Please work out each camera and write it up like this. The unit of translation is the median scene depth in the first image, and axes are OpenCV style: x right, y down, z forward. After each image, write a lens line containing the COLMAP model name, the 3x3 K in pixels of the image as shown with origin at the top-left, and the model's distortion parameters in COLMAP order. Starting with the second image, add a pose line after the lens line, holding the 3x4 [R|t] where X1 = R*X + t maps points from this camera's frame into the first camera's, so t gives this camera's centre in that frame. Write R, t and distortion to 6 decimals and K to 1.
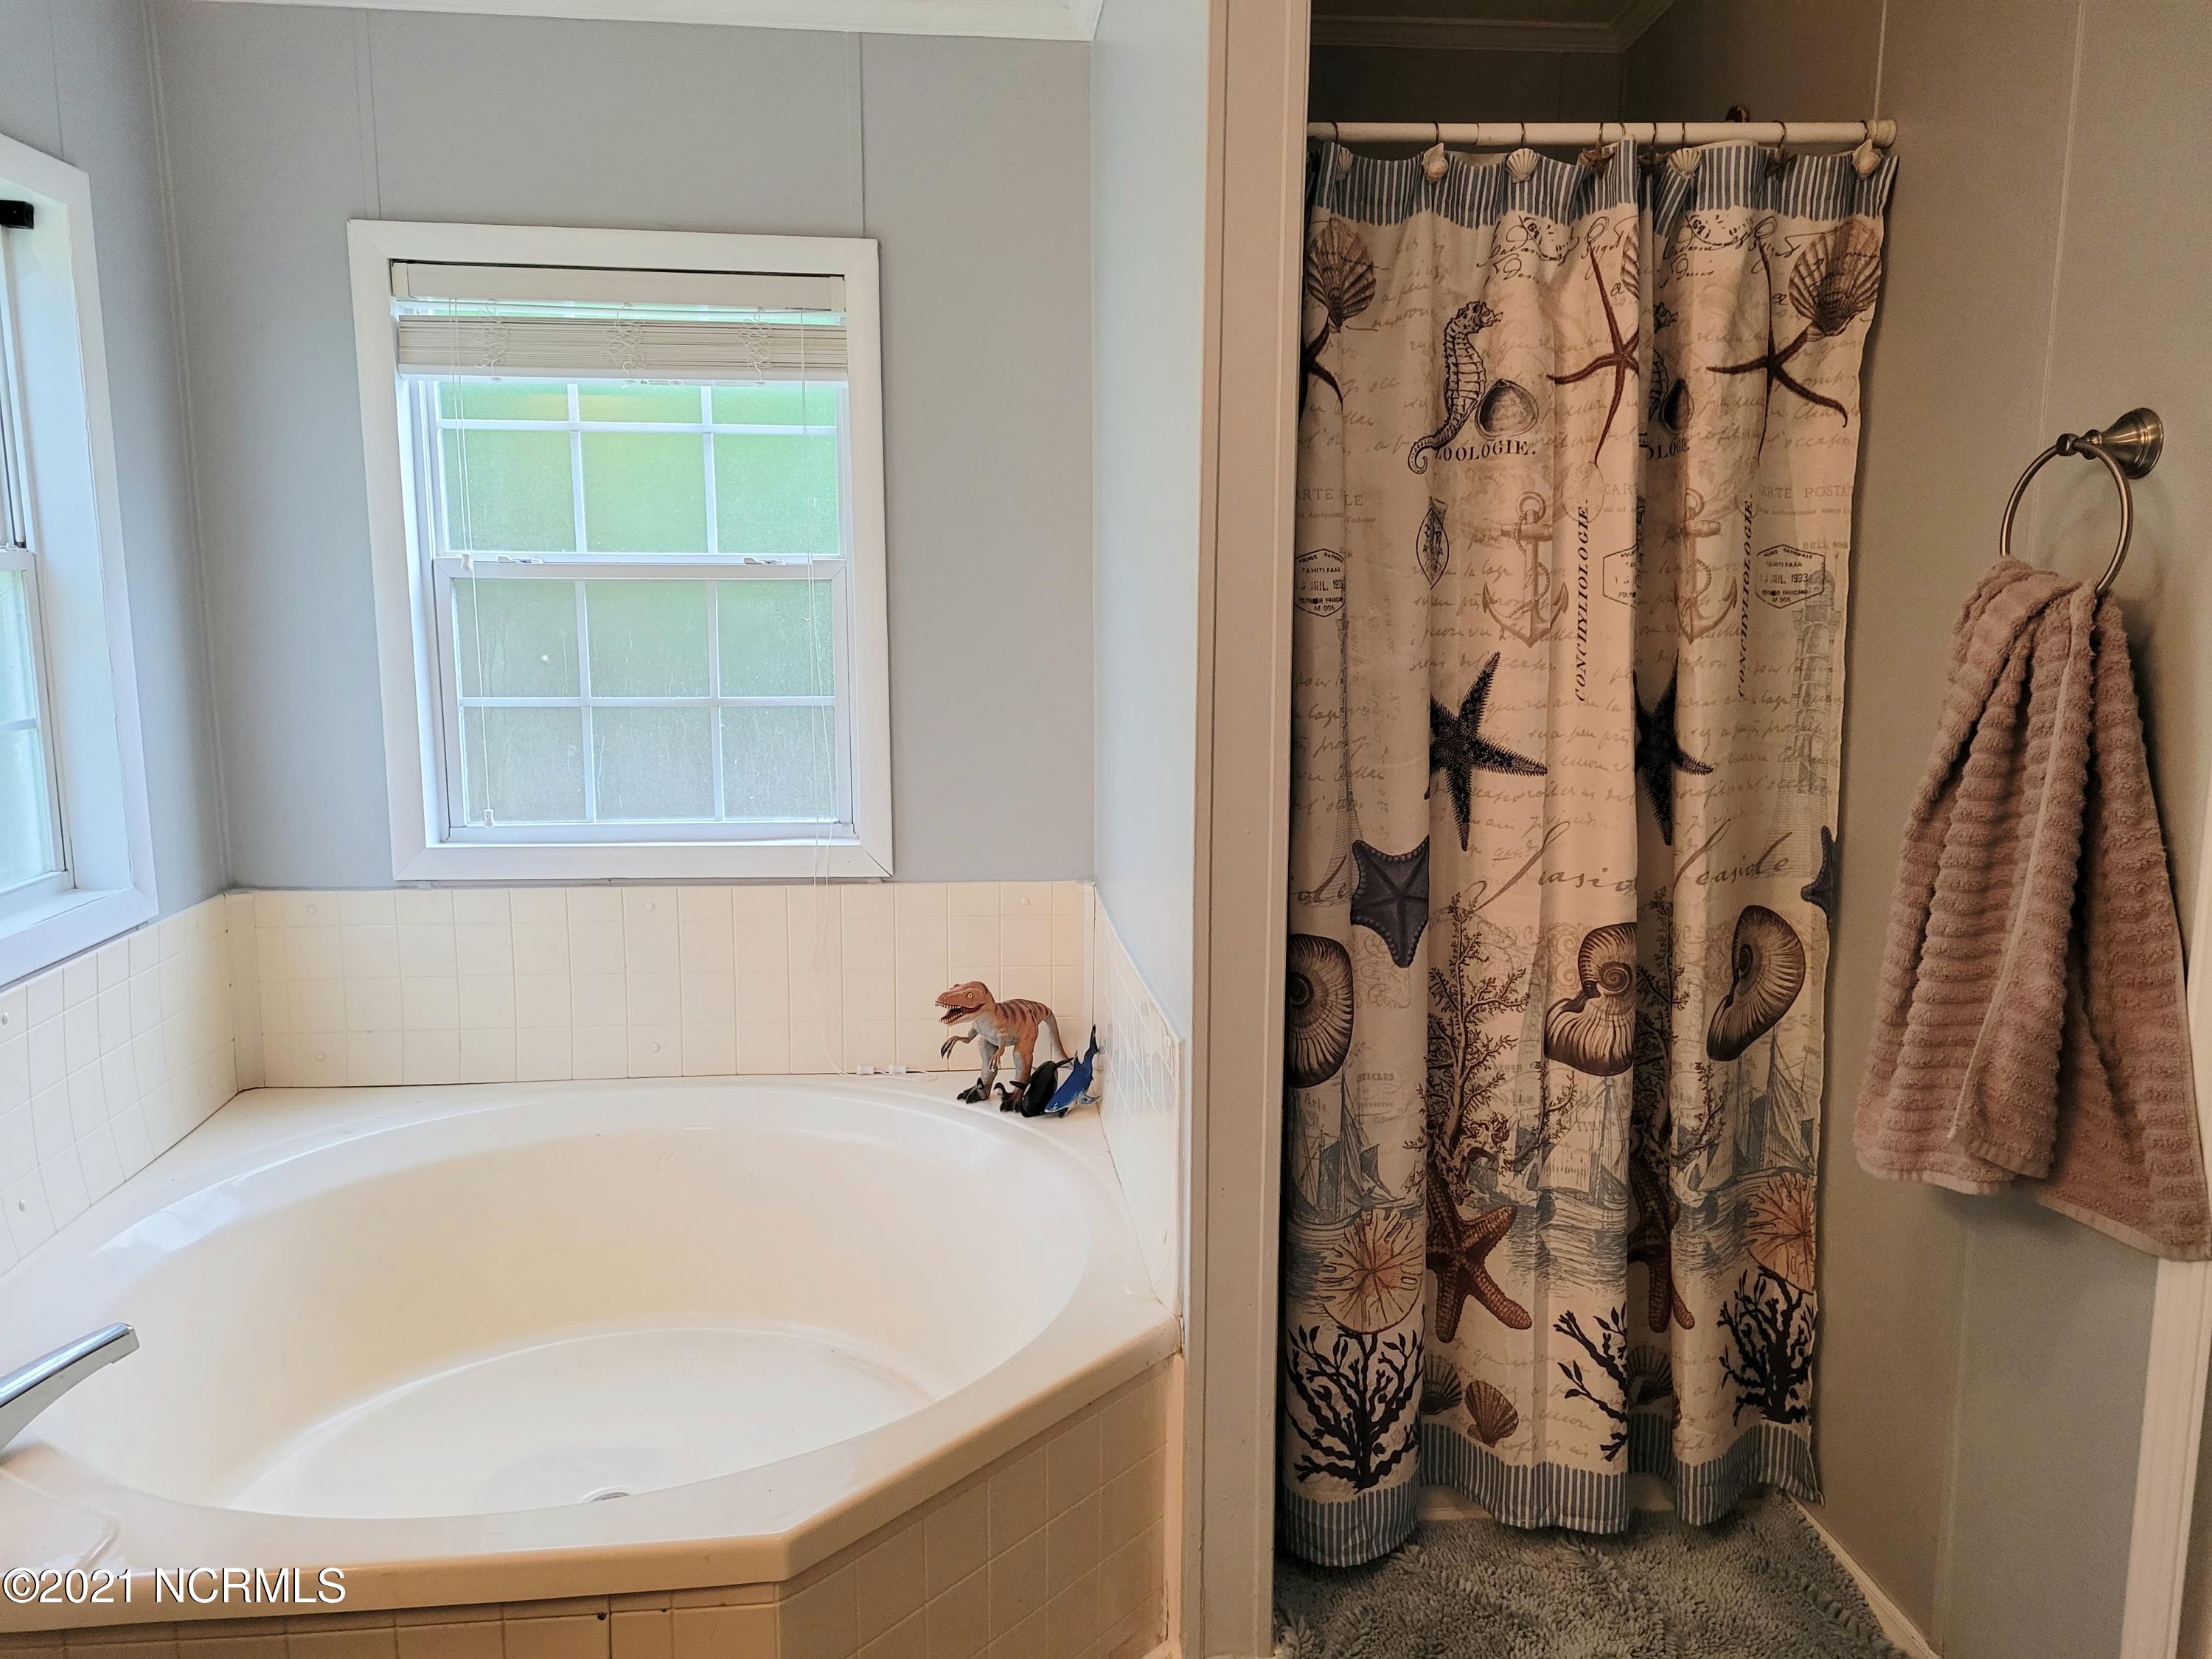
lens RADIAL K [[1671.6, 0, 1114.6], [0, 1671.6, 837.3], [0, 0, 1]] dist [0.042329, -0.012533]
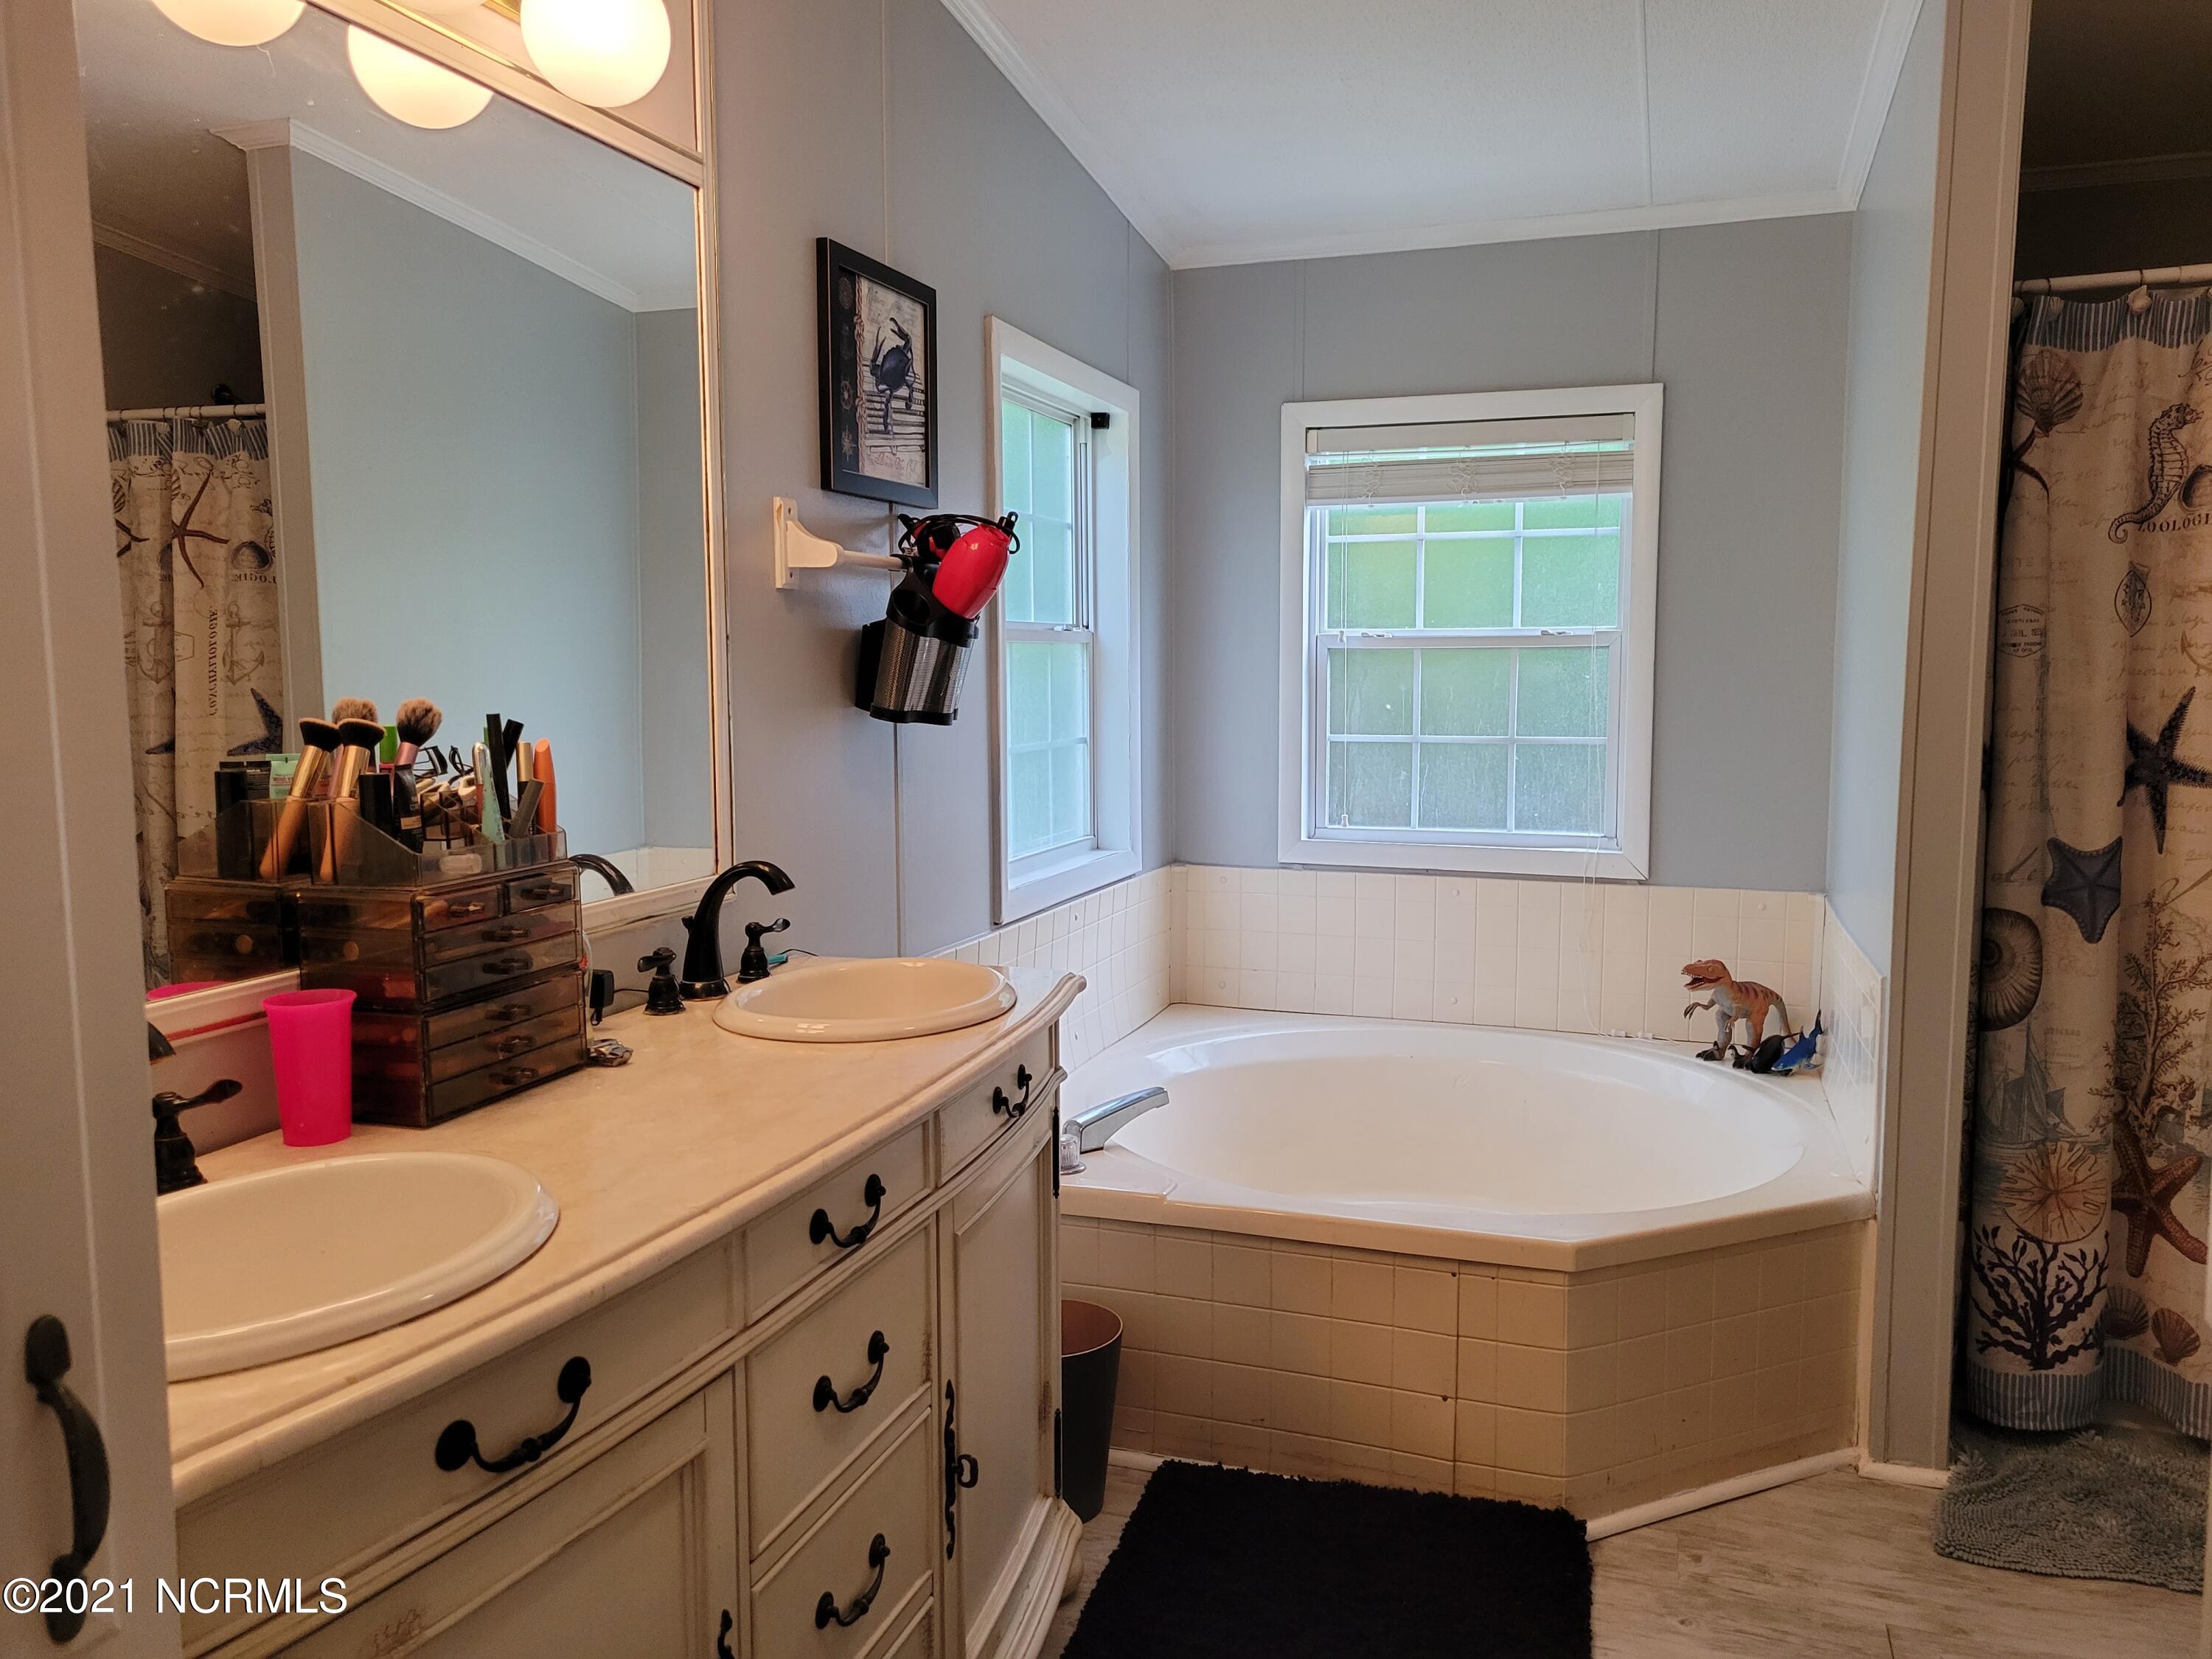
lens RADIAL K [[1671.6, 0, 1106.1], [0, 1671.6, 844.9], [0, 0, 1]] dist [0.042329, -0.012533]
pose [[0.906495, 0.037944, -0.420507, 0.035233], [-0.060226, 0.997390, -0.039832, 0.093654], [0.417898, 0.061433, 0.906414, -0.406548]]
